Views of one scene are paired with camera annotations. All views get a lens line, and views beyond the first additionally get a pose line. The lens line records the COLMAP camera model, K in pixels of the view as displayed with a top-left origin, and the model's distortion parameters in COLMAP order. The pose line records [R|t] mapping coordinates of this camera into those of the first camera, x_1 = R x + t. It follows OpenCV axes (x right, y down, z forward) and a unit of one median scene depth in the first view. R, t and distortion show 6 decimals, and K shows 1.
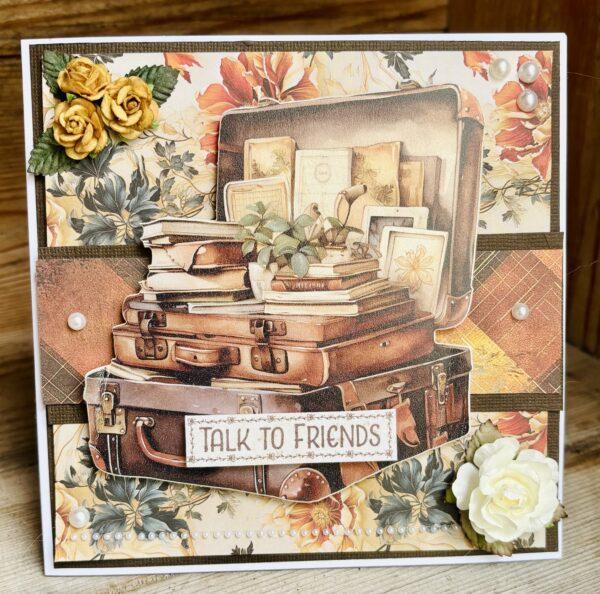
lens RADIAL K [[853.4, 0, 301.7], [0, 853.4, 309.1], [0, 0, 1]] dist [0.083534, 0.000000]
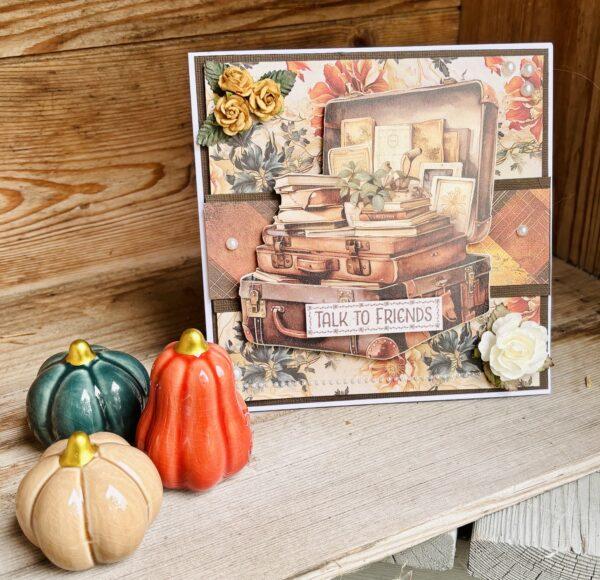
lens RADIAL K [[879.3, 0, 330.7], [0, 879.3, 318.1], [0, 0, 1]] dist [0.129286, 0.000000]
pose [[0.998643, -0.026599, 0.044777, -0.161209], [0.022916, 0.996463, 0.080844, 0.023032], [-0.046769, -0.079708, 0.995720, -0.568412]]
